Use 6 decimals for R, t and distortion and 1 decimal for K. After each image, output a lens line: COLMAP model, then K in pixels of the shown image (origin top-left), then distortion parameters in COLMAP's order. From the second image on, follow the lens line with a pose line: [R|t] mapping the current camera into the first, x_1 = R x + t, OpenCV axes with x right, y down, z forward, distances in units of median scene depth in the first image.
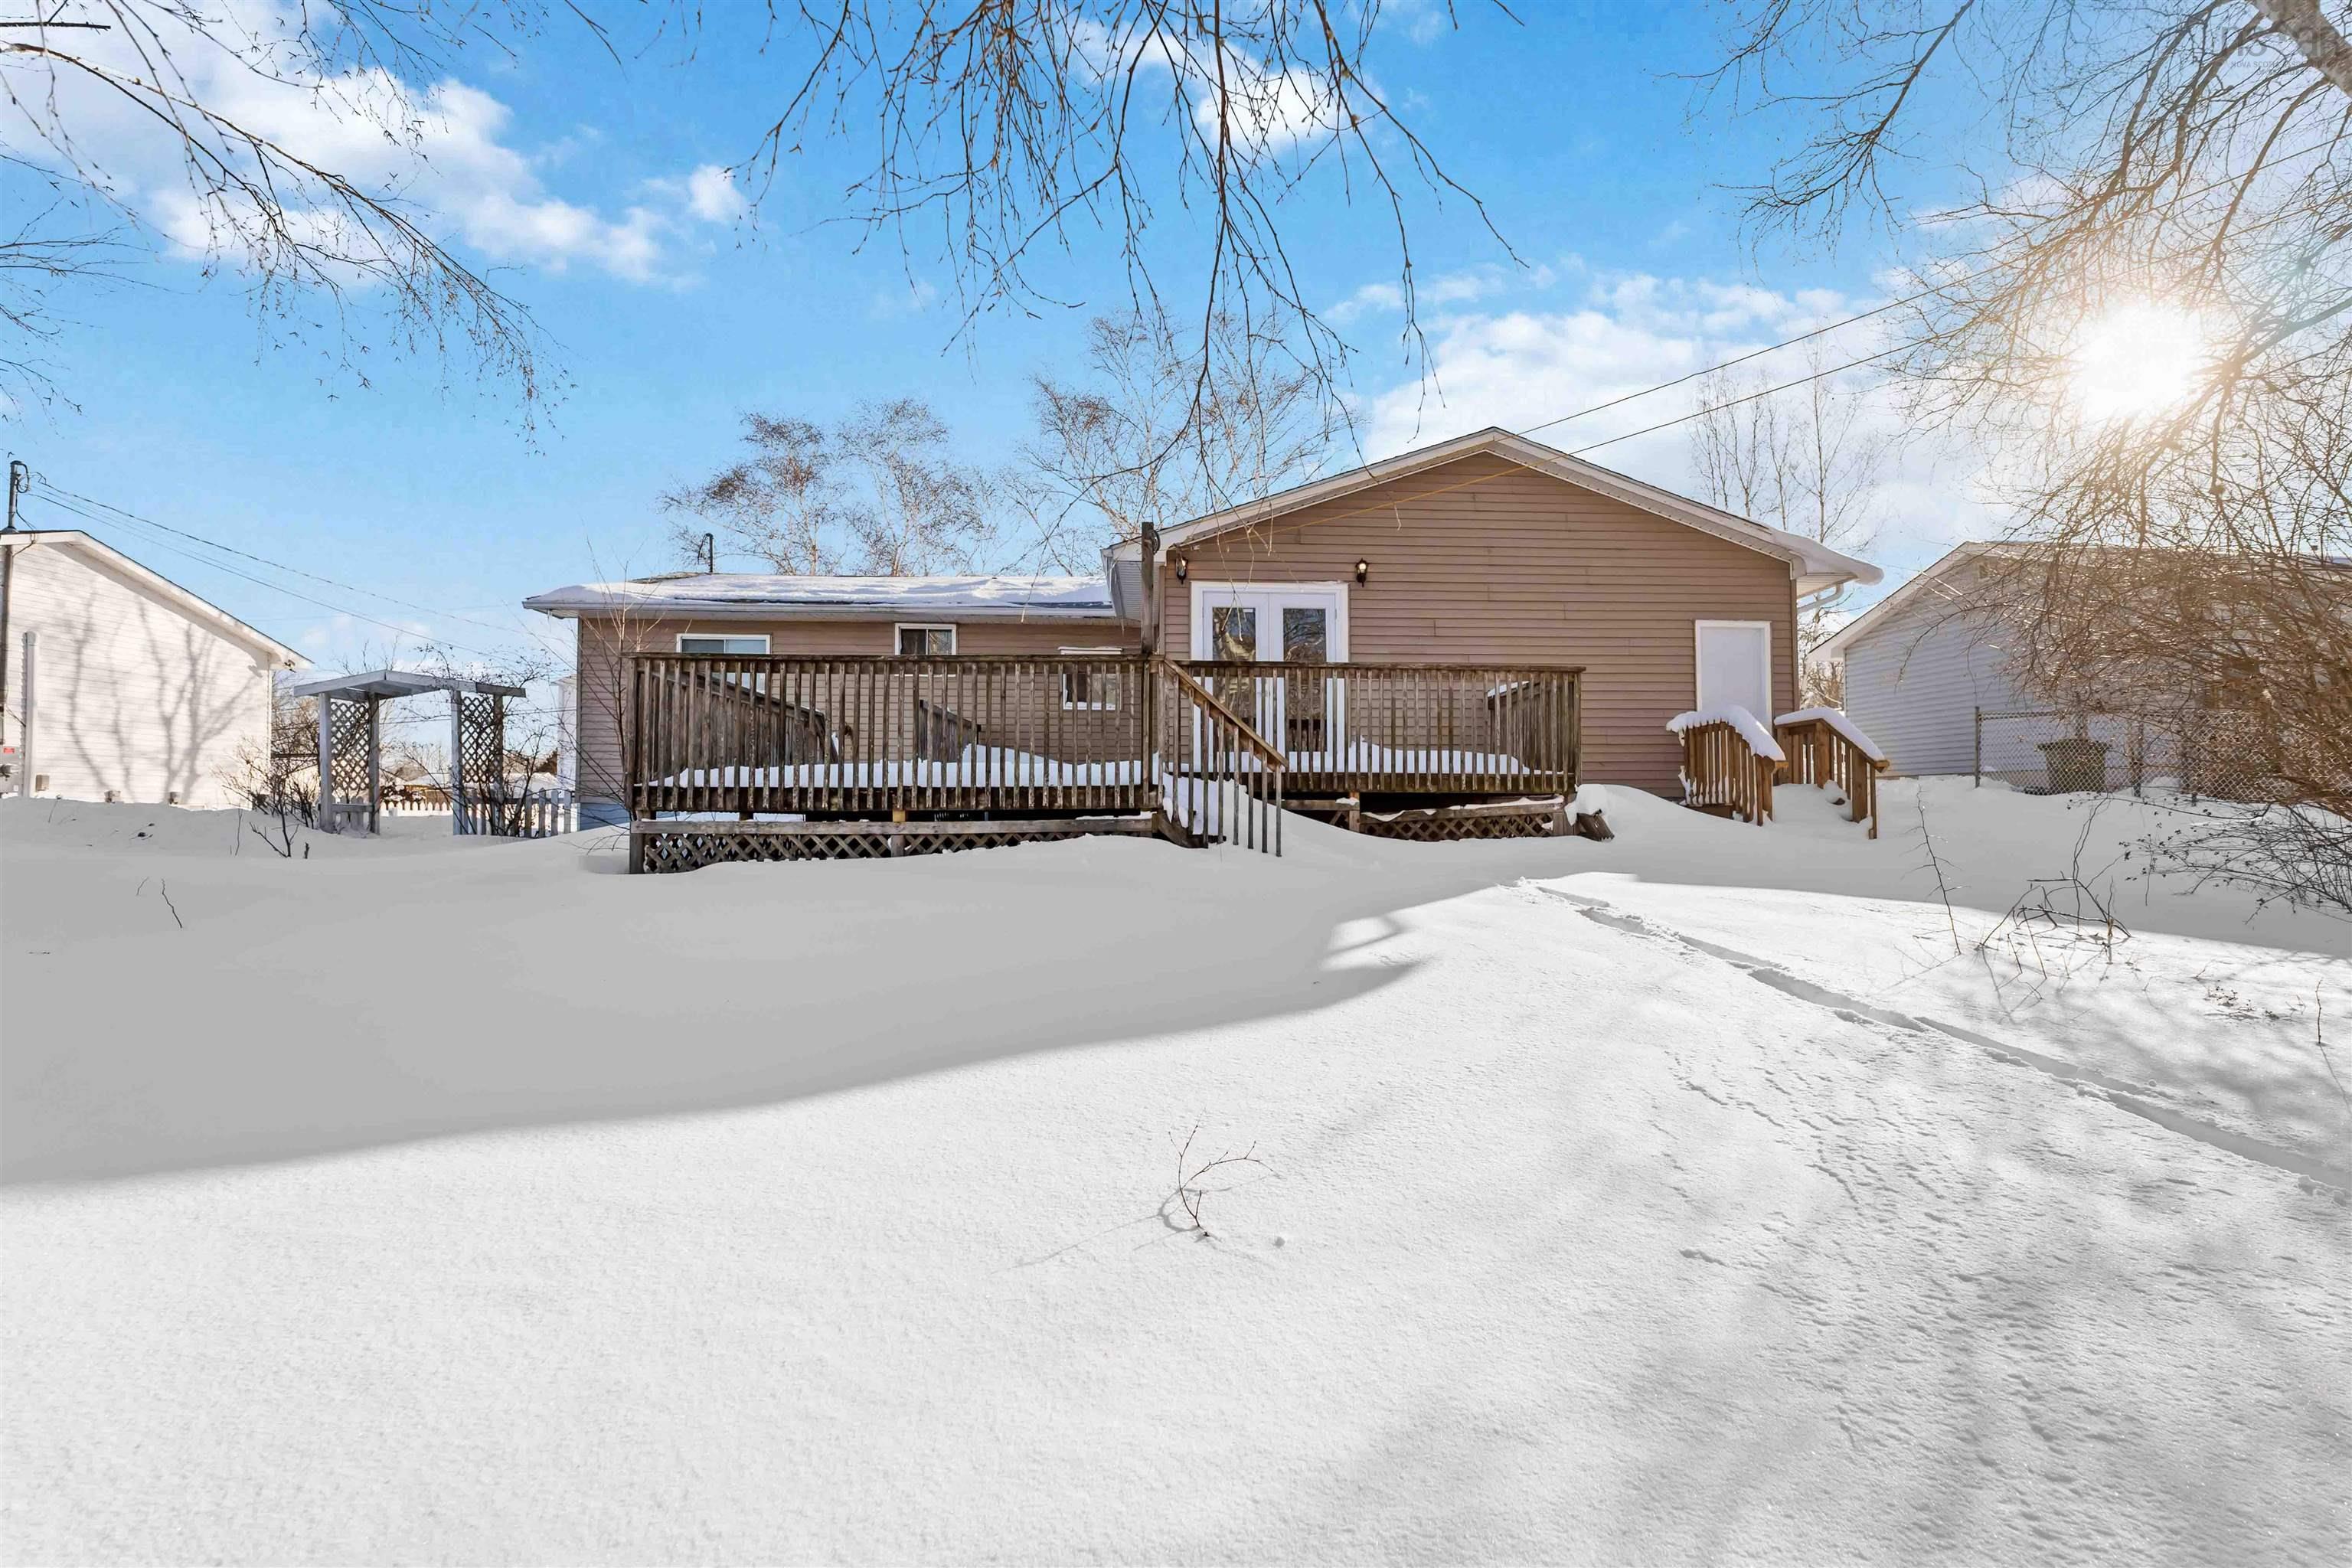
lens RADIAL K [[957.8, 0, 1240.2], [0, 957.8, 781.8], [0, 0, 1]] dist [0.004382, 0.000543]
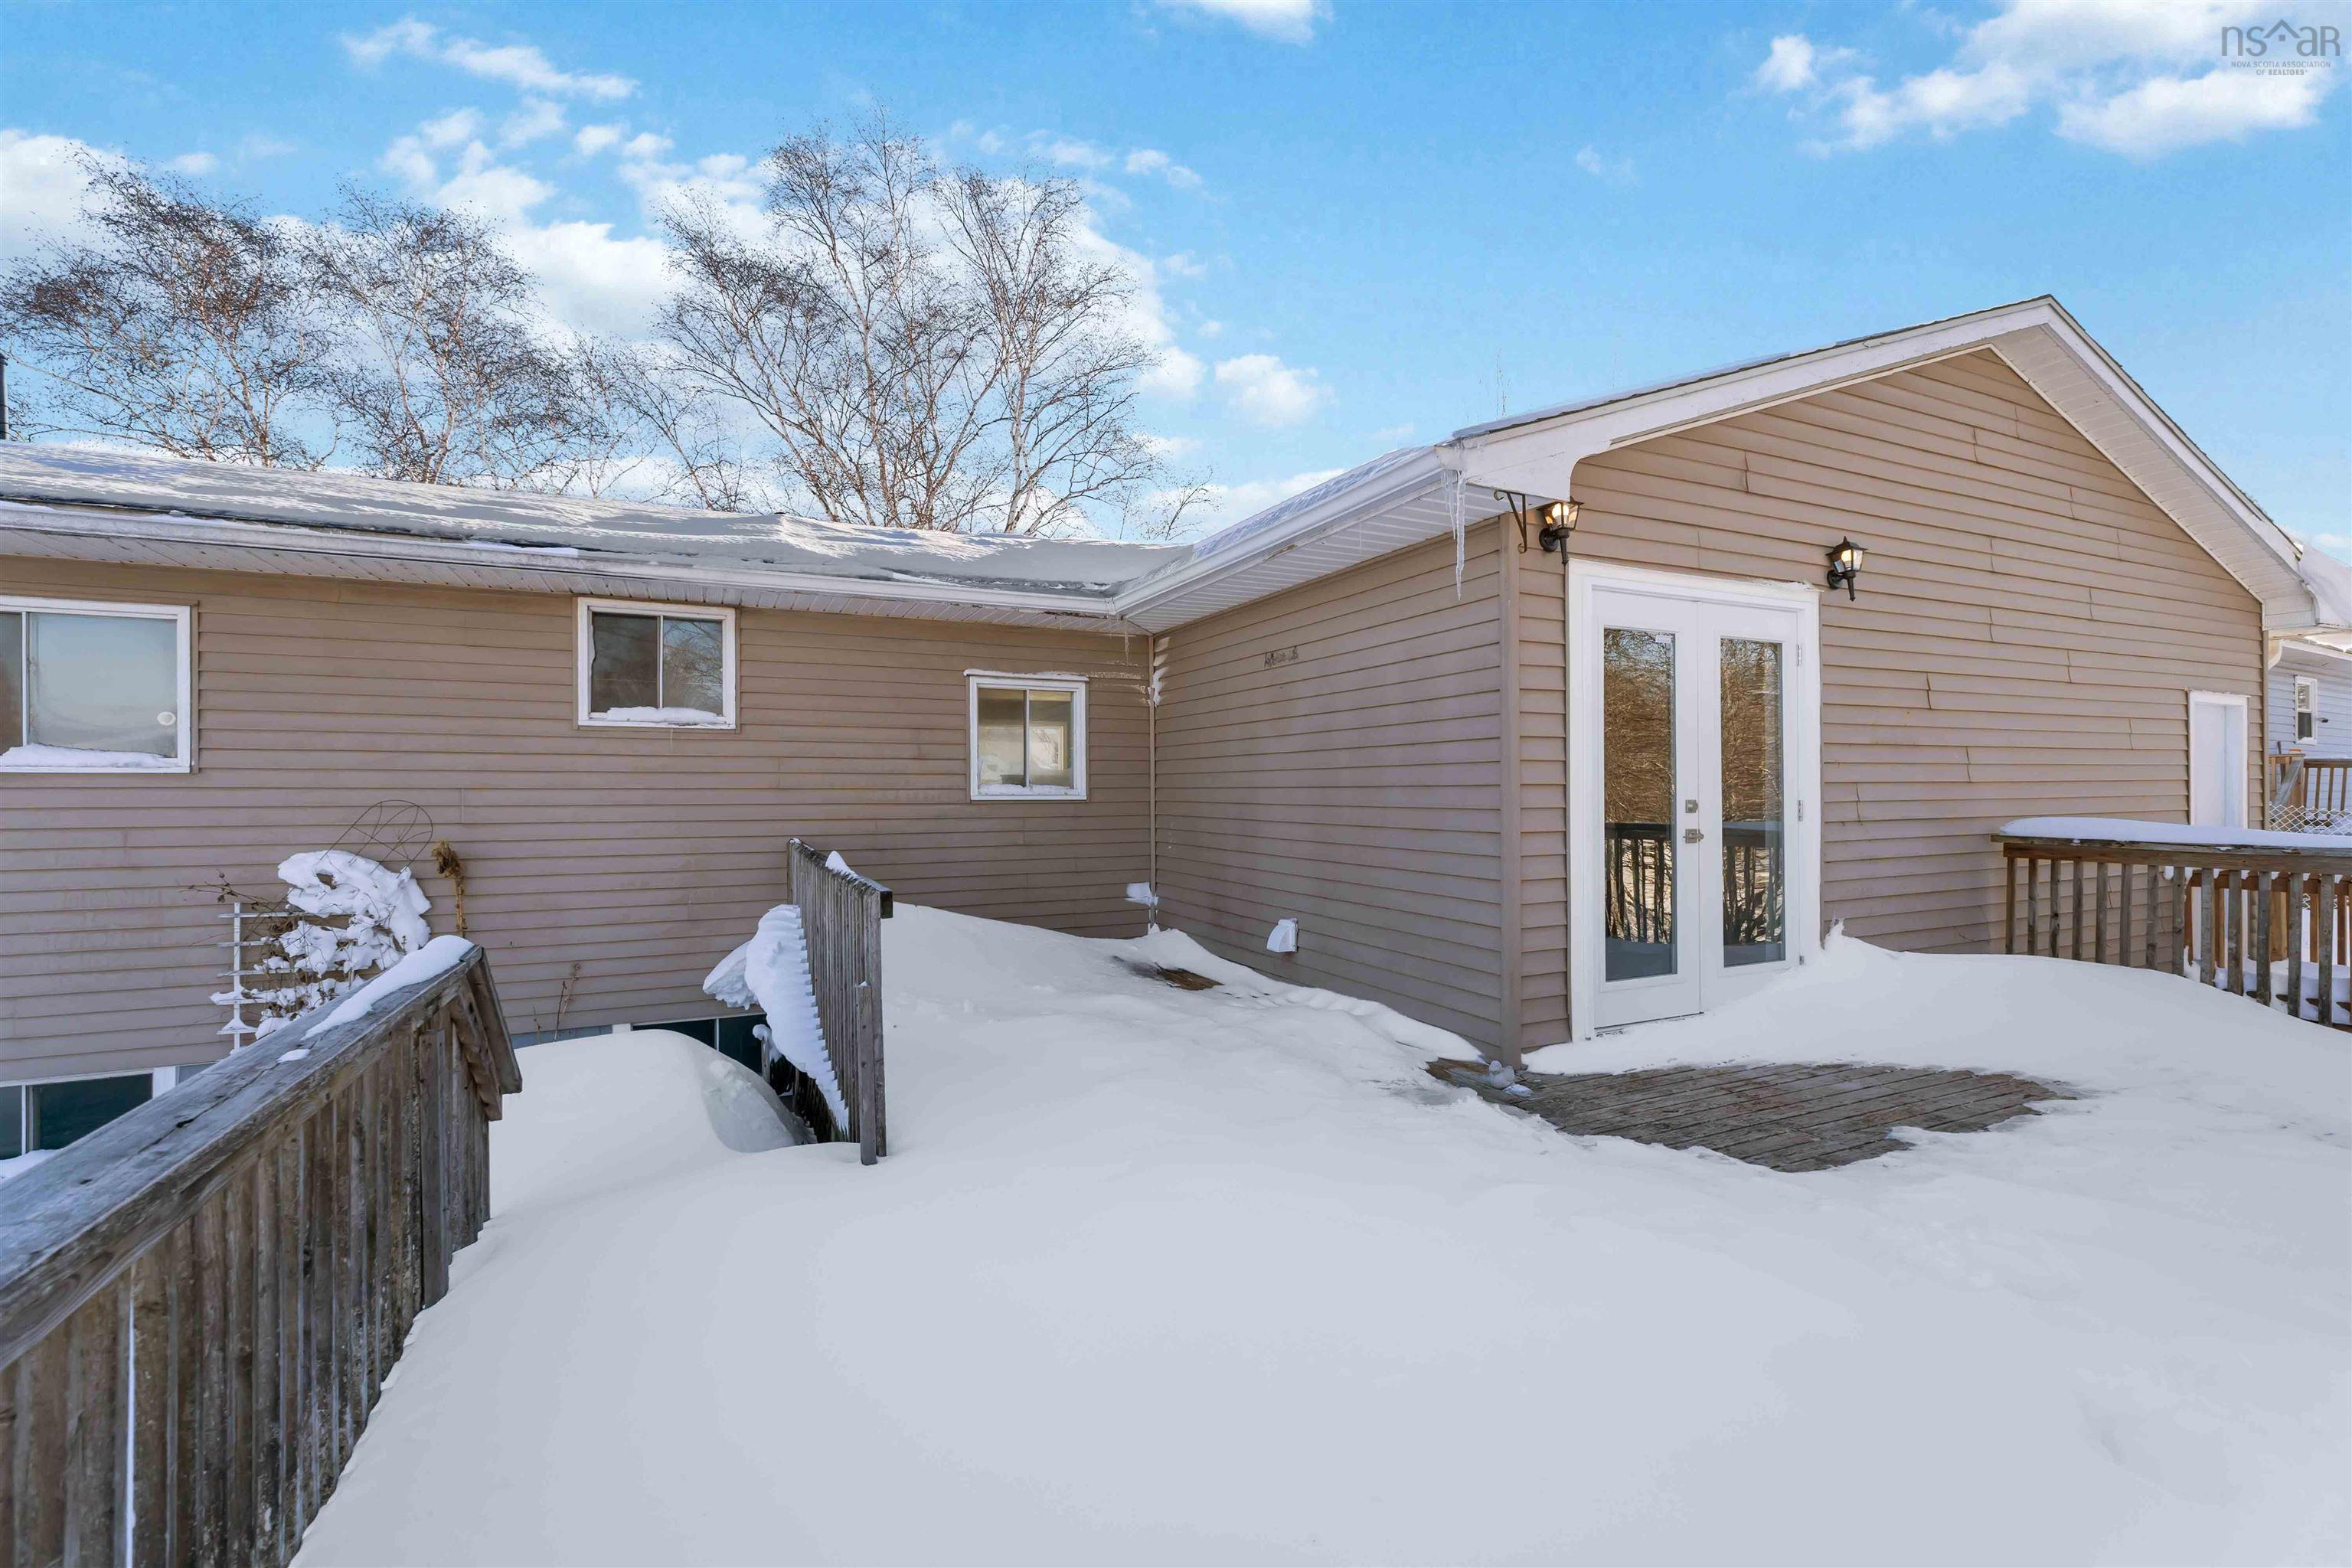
lens RADIAL K [[981.6, 0, 1173.3], [0, 981.6, 778.6], [0, 0, 1]] dist [0.005774, -0.000545]
pose [[0.939732, 0.004312, 0.341884, -0.341942], [-0.006273, 0.999970, 0.004629, -0.117782], [-0.341853, -0.006495, 0.939731, 0.666188]]
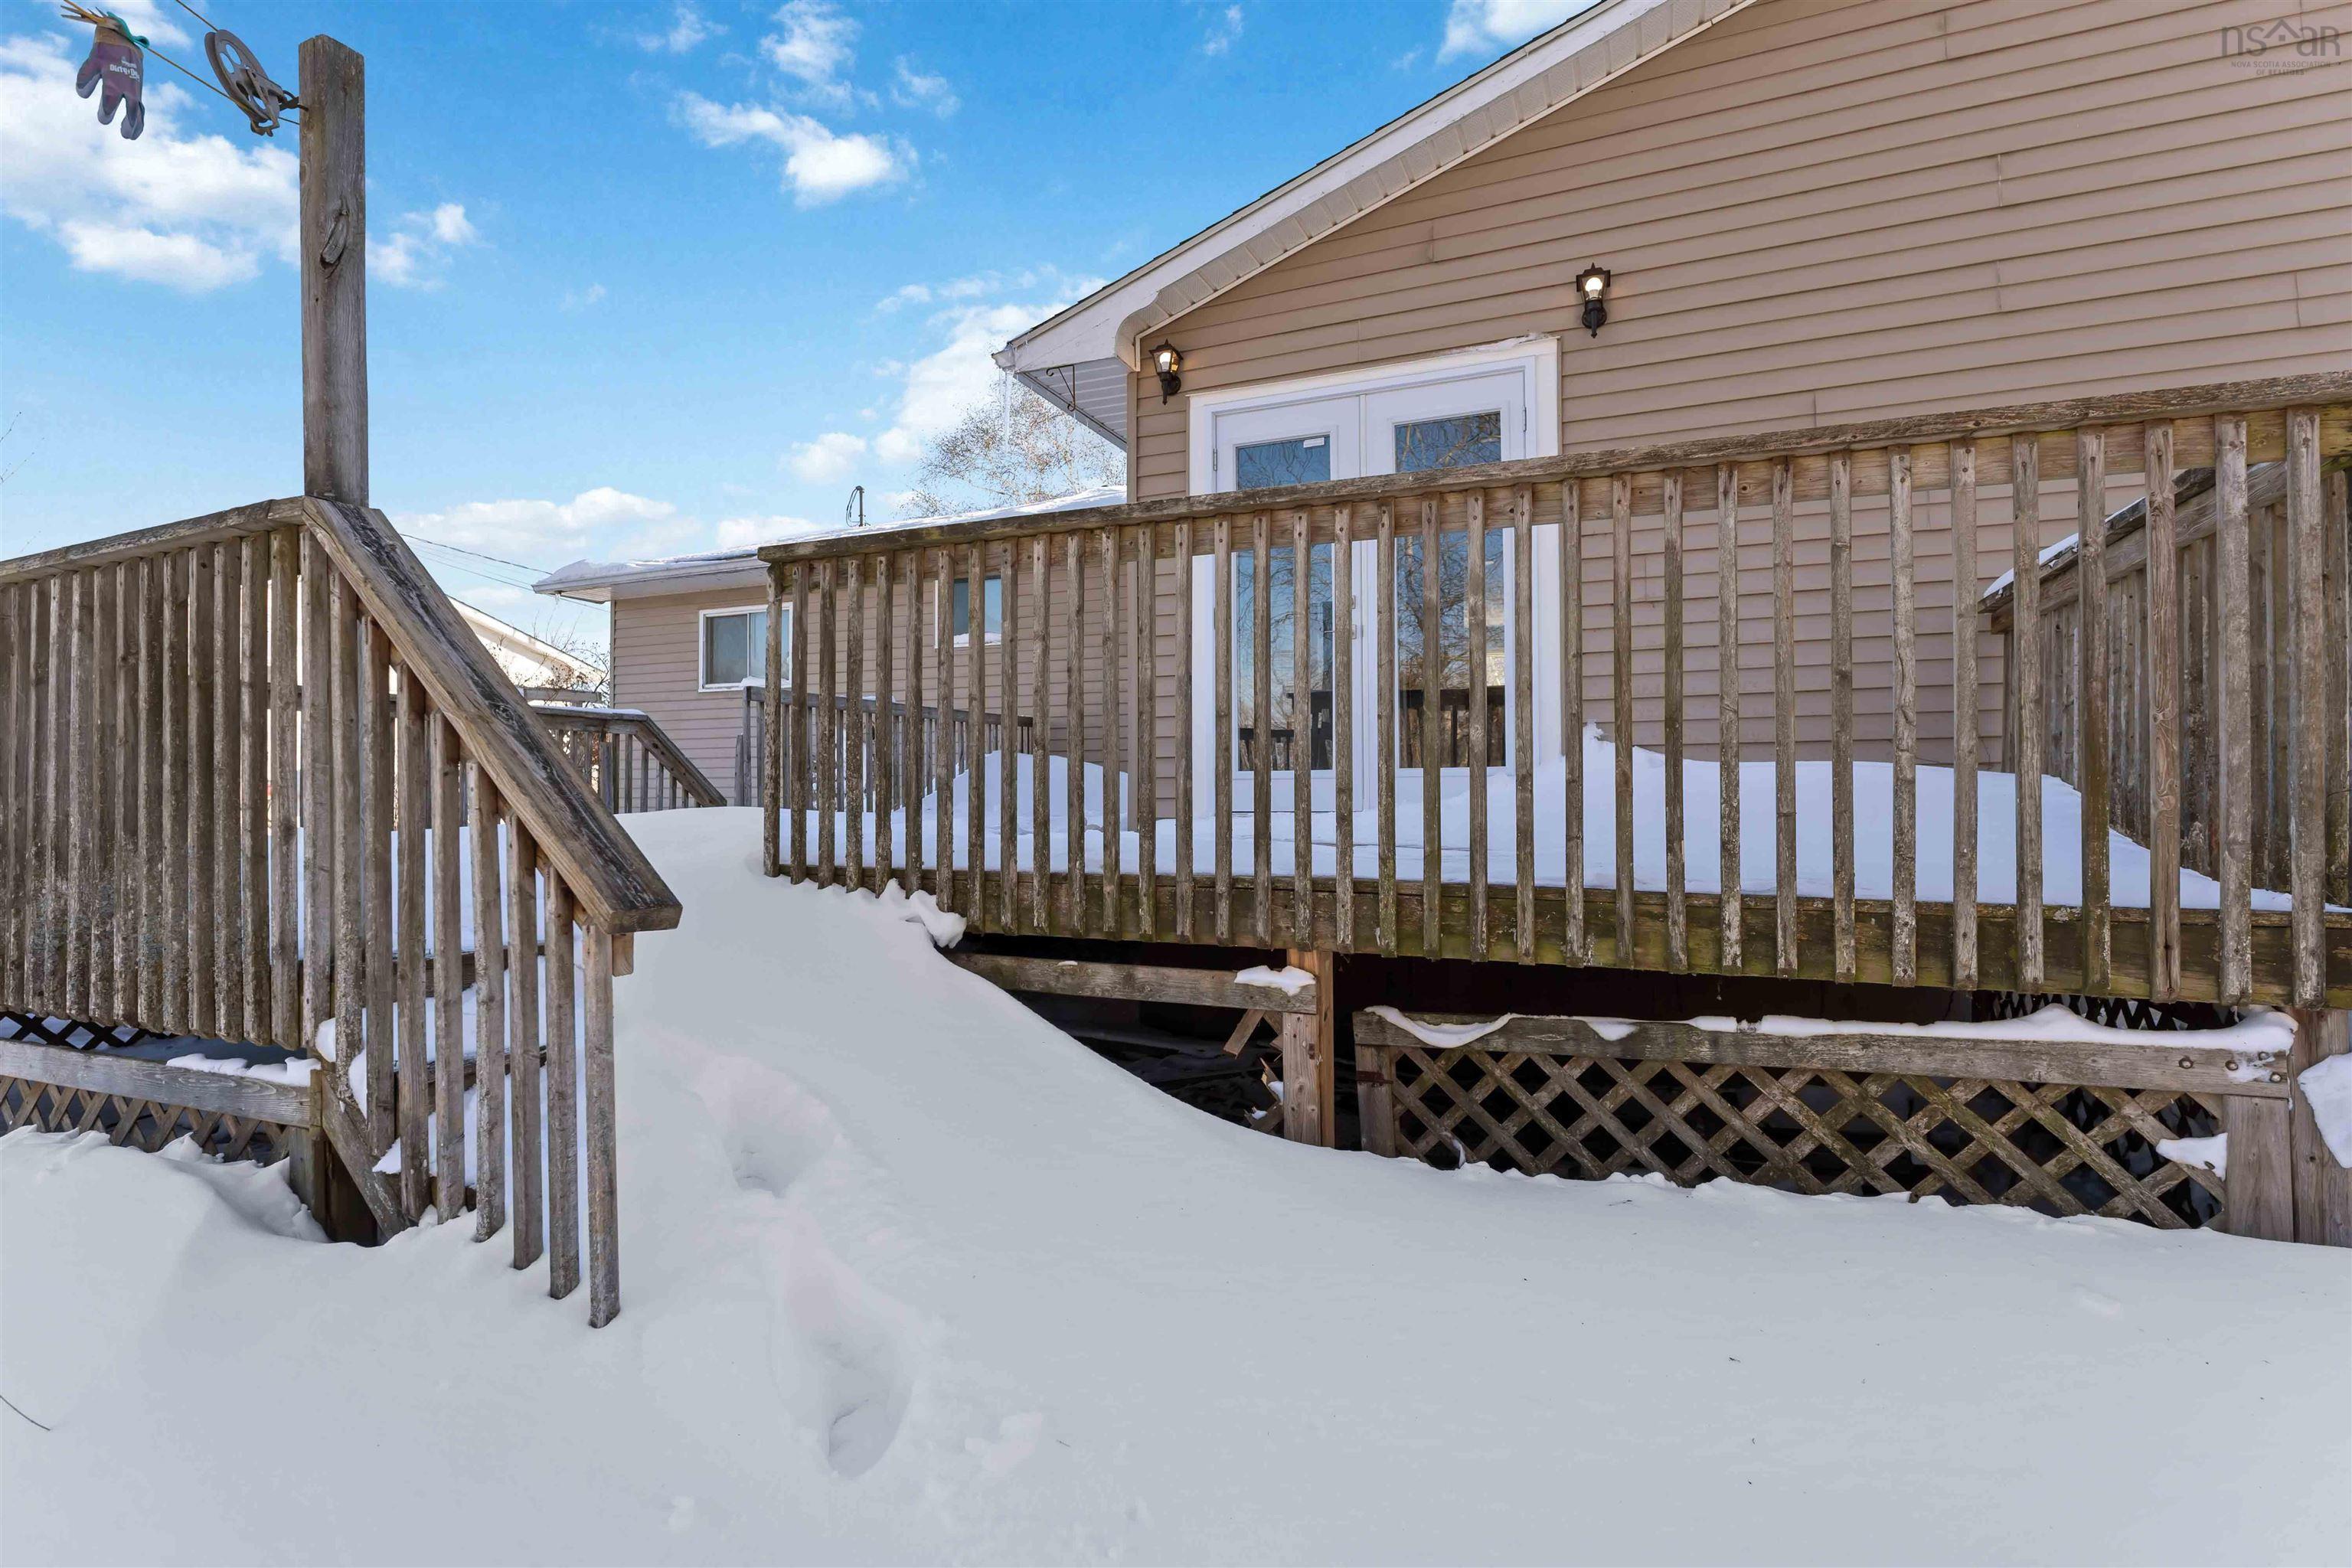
lens RADIAL K [[1080.1, 0, 1196.0], [0, 1080.1, 781.2], [0, 0, 1]] dist [-0.003110, -0.001873]
pose [[0.890032, -0.008109, -0.455825, 0.182064], [0.016128, 0.999776, 0.013704, -0.033088], [0.455612, -0.019548, 0.889964, 0.537563]]
